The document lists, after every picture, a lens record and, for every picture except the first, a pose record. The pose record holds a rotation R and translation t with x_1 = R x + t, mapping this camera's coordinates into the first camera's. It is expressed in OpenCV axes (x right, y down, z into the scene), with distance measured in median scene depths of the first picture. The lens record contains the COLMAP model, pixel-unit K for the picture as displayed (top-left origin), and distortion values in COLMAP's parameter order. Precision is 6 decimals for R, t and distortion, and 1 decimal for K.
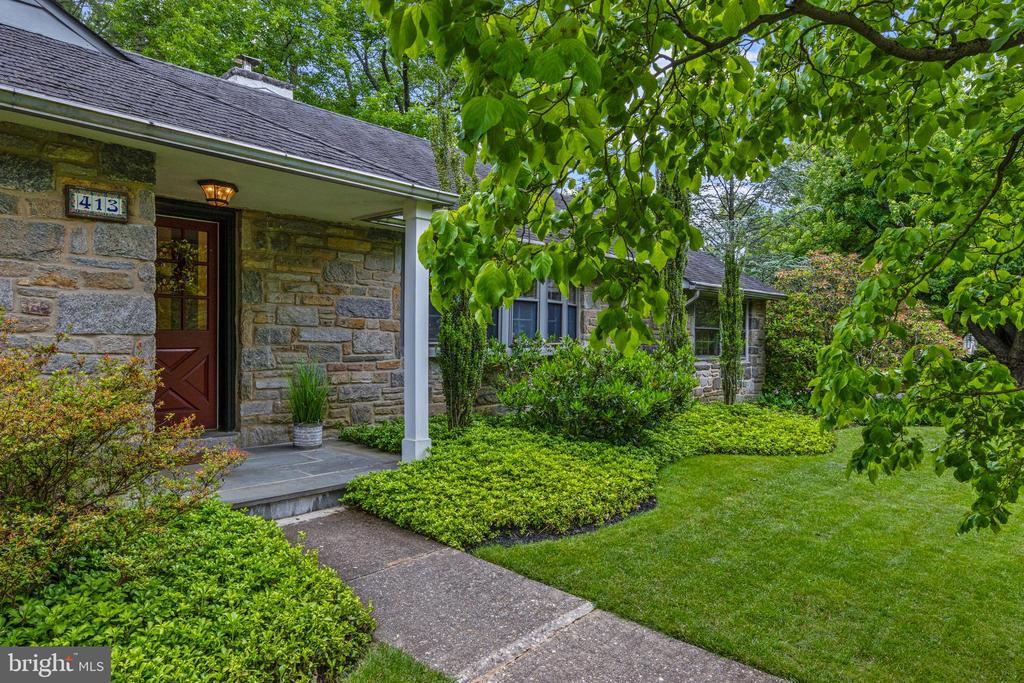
lens RADIAL K [[643.5, 0, 512.0], [0, 643.5, 341.5], [0, 0, 1]] dist [0.022379, 0.001449]
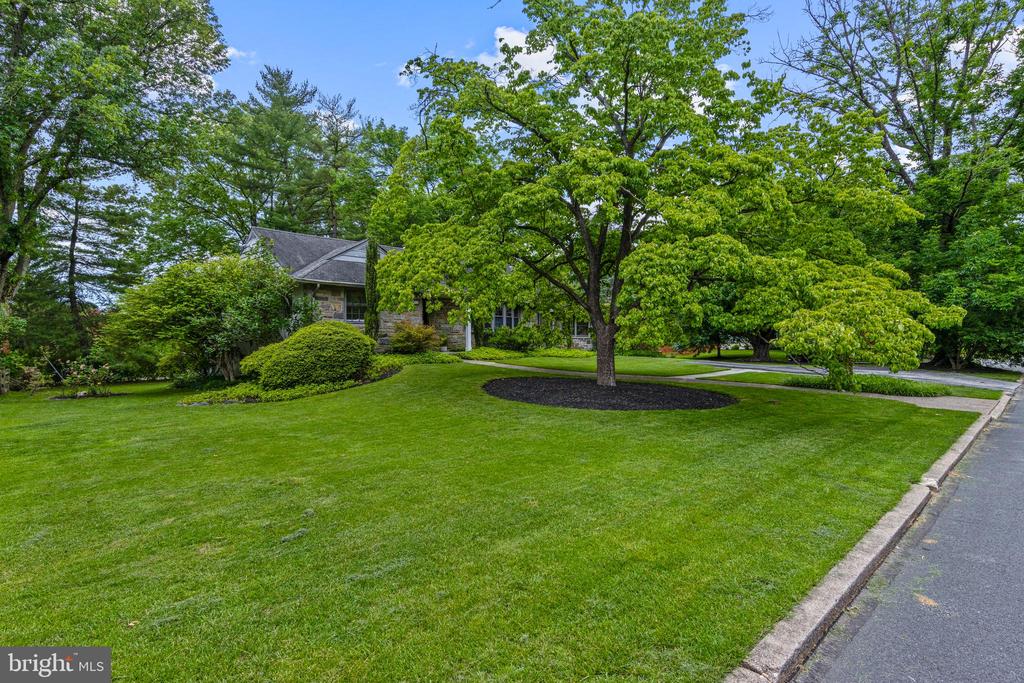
lens RADIAL K [[526.5, 0, 511.4], [0, 526.5, 331.8], [0, 0, 1]] dist [0.014624, -0.007278]
pose [[0.997787, -0.009669, -0.065782, 0.368638], [0.007885, 0.999595, -0.027326, 0.129184], [0.066019, 0.026747, 0.997460, -2.475508]]
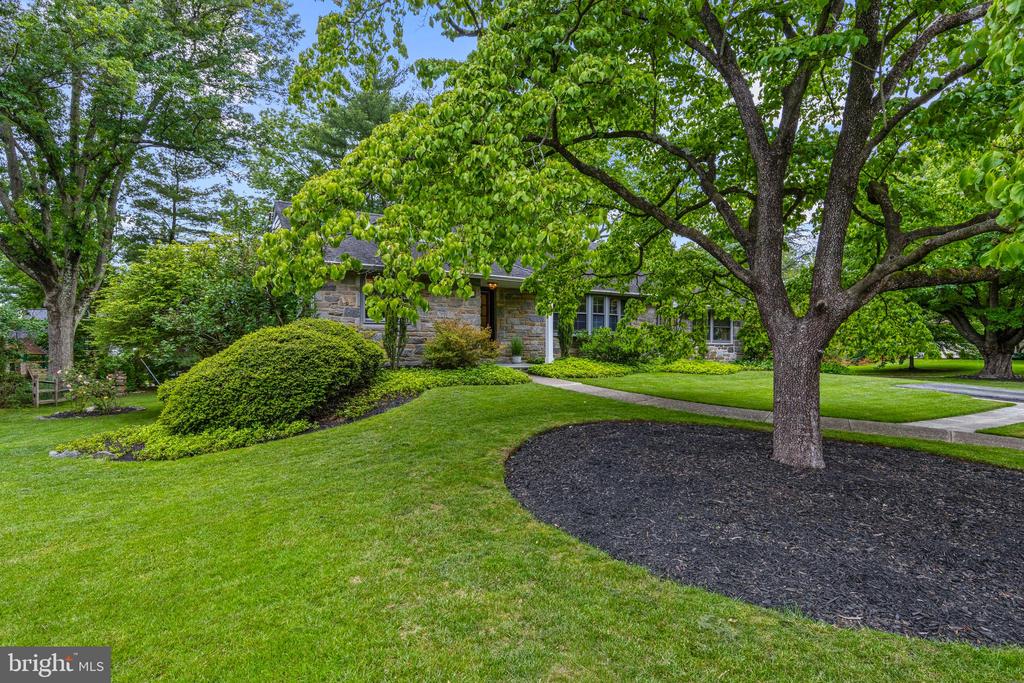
lens RADIAL K [[526.5, 0, 511.4], [0, 526.5, 331.8], [0, 0, 1]] dist [0.014624, -0.007278]
pose [[0.955506, -0.010737, -0.294777, 0.401702], [0.000623, 0.999409, -0.034382, 0.098446], [0.294972, 0.032669, 0.954947, -1.405864]]
